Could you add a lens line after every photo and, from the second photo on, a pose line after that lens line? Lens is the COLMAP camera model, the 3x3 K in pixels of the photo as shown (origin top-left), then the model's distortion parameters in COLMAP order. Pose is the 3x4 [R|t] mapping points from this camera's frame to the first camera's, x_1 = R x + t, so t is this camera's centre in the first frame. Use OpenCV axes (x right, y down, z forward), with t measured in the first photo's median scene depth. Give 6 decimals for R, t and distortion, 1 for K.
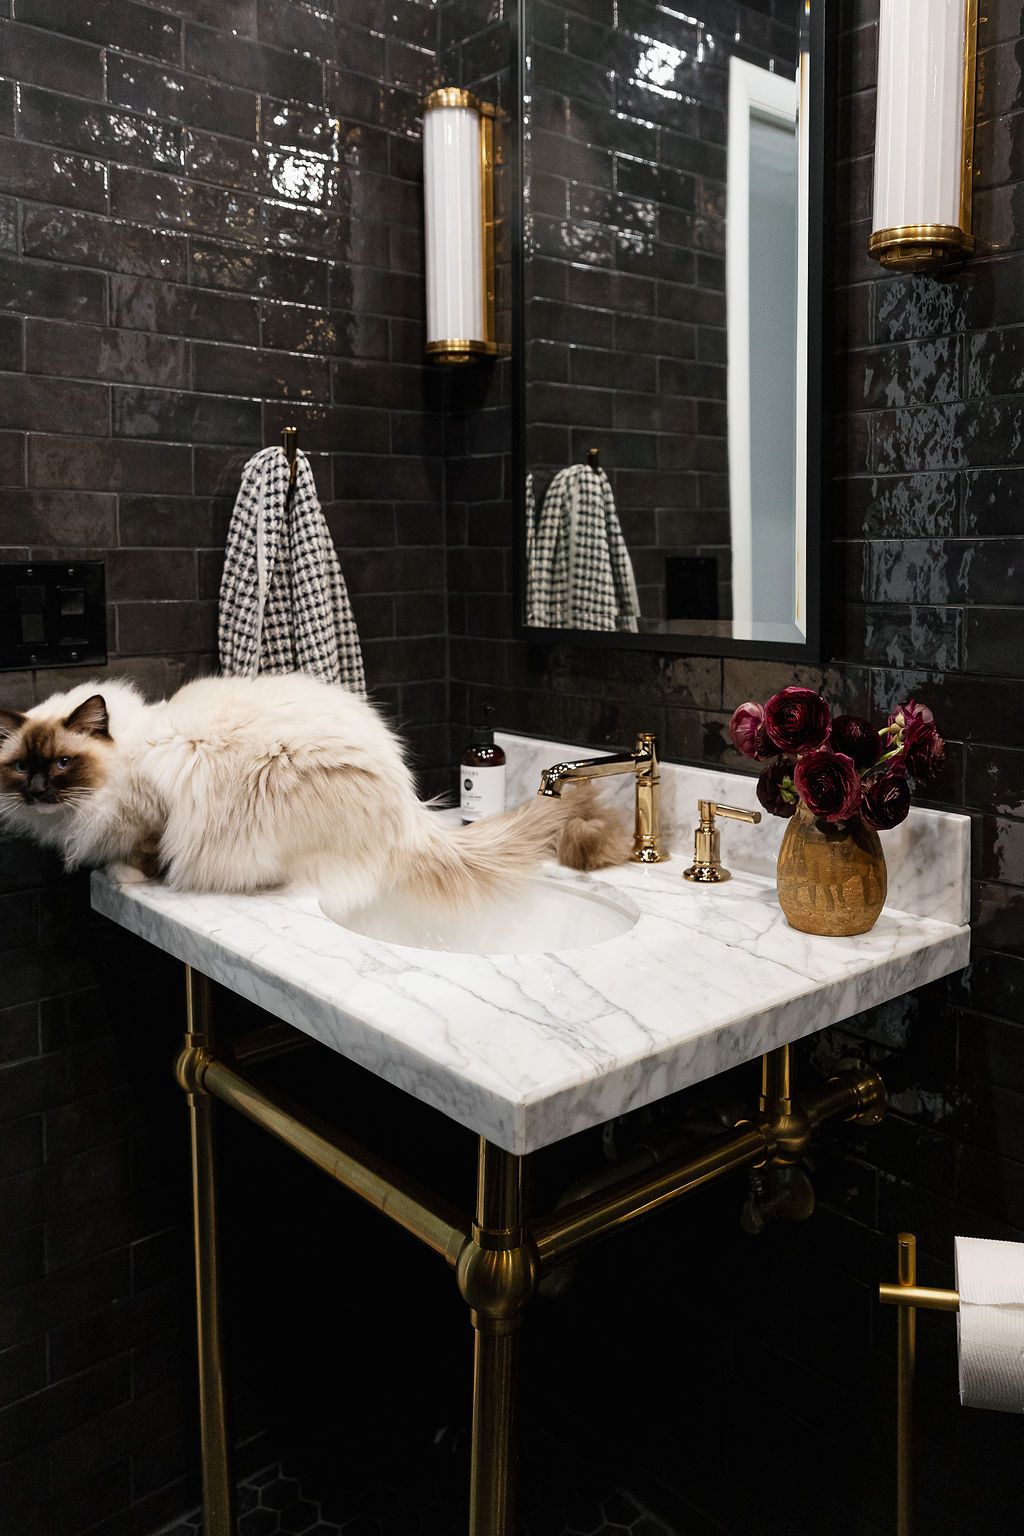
lens RADIAL K [[1225.6, 0, 584.0], [0, 1225.6, 631.6], [0, 0, 1]] dist [0.007436, -0.003211]
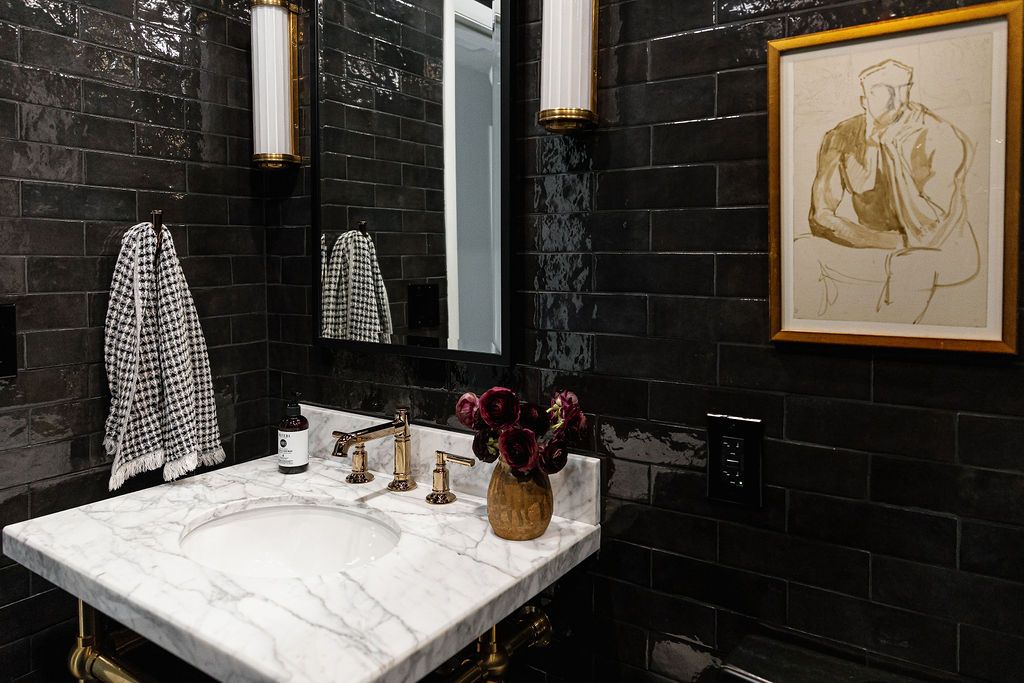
lens RADIAL K [[714.5, 0, 515.1], [0, 714.5, 286.0], [0, 0, 1]] dist [0.009184, -0.006188]
pose [[0.973576, -0.005431, 0.228299, -0.016835], [0.010494, 0.999725, -0.020968, -0.056593], [-0.228123, 0.022810, 0.973365, 0.060777]]
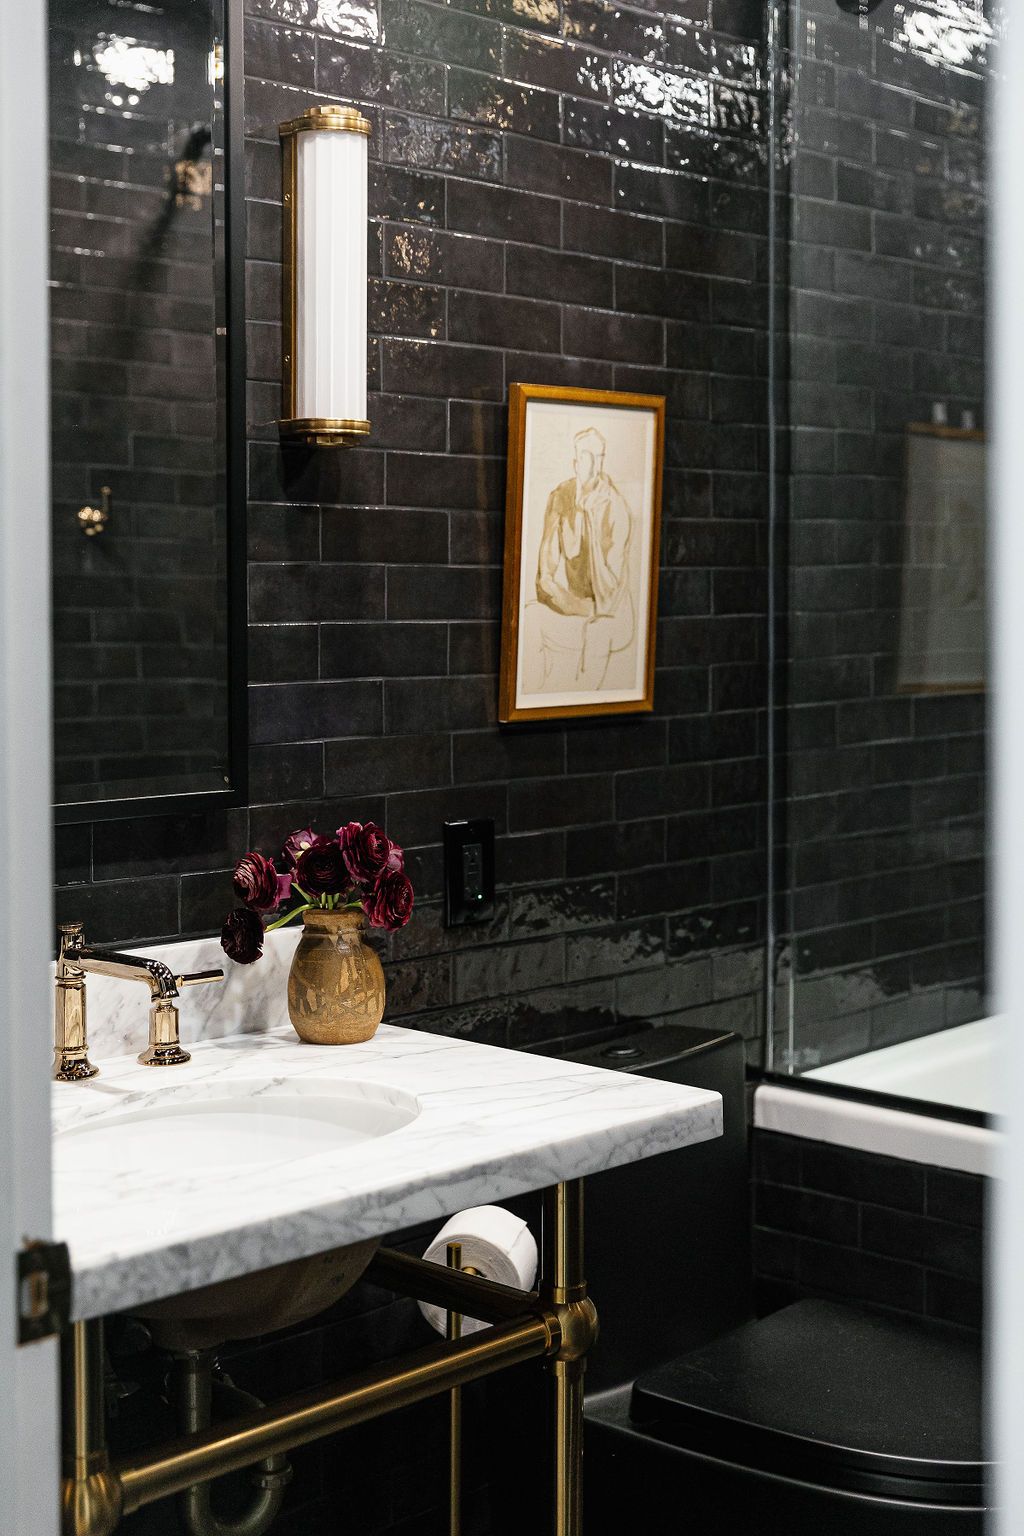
lens RADIAL K [[2094.7, 0, 507.4], [0, 2094.7, 625.2], [0, 0, 1]] dist [-0.008920, -0.020866]
pose [[-0.050519, -0.007016, 0.998698, -1.420606], [0.069062, 0.997557, 0.010502, -0.116789], [-0.996332, 0.069503, -0.049911, 0.781969]]
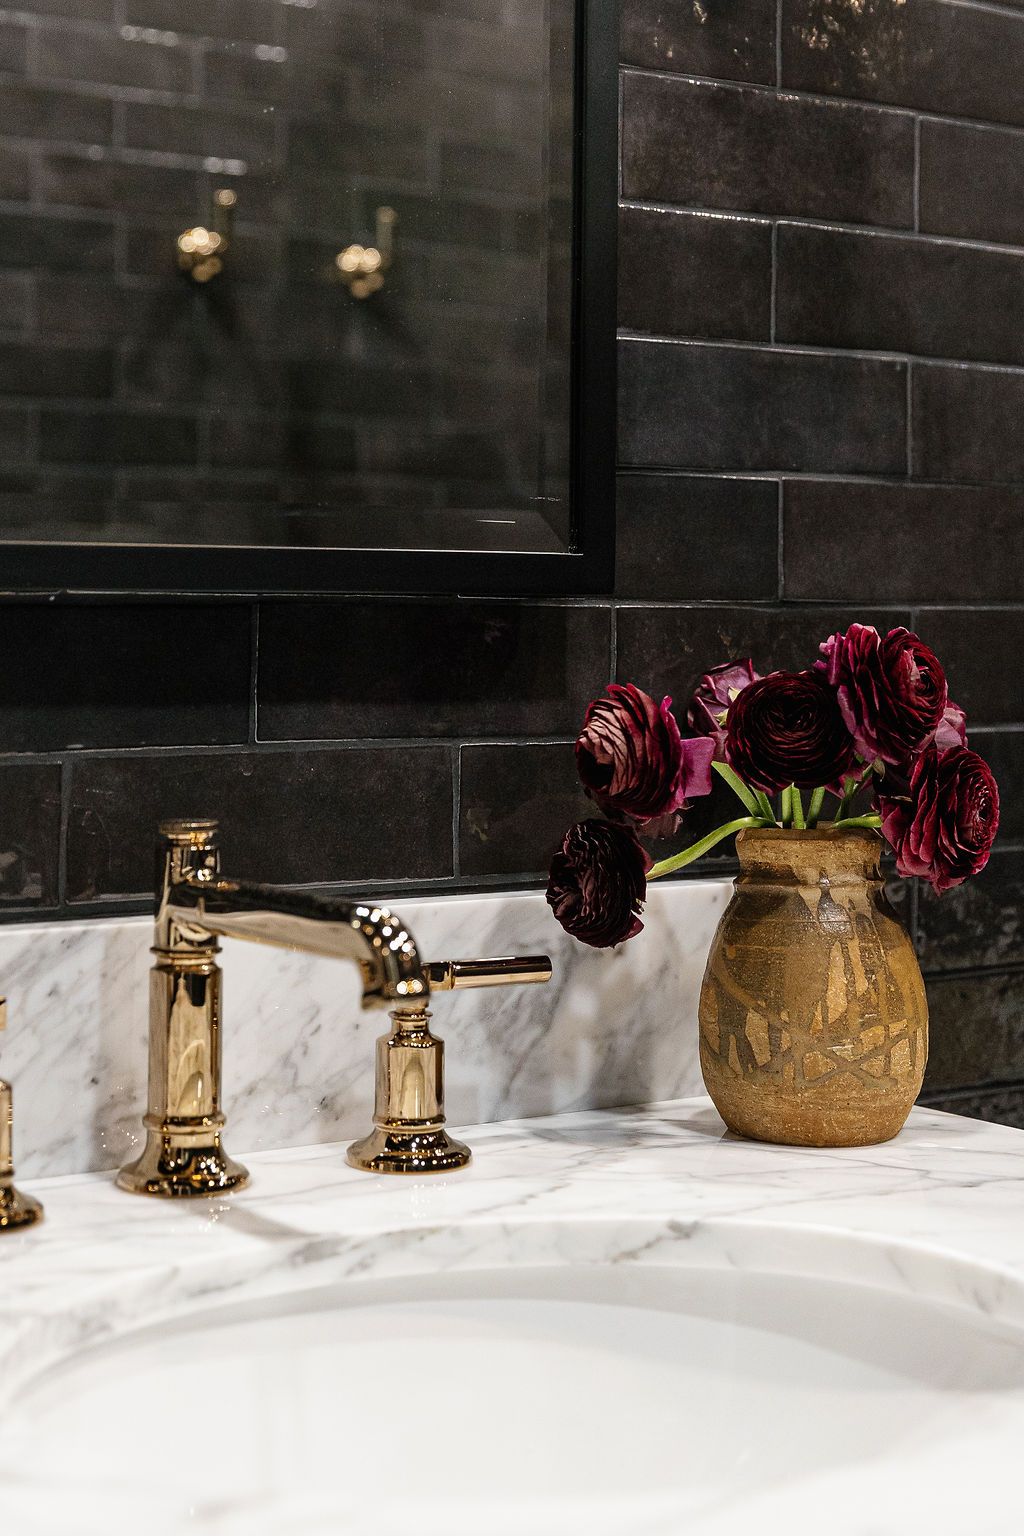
lens RADIAL K [[2499.8, 0, 397.5], [0, 2499.8, 619.3], [0, 0, 1]] dist [-0.009892, 0.009869]
pose [[0.157640, 0.003708, 0.987490, -0.660888], [0.055339, 0.998388, -0.012583, 0.038633], [-0.985945, 0.056630, 0.157181, 0.848818]]
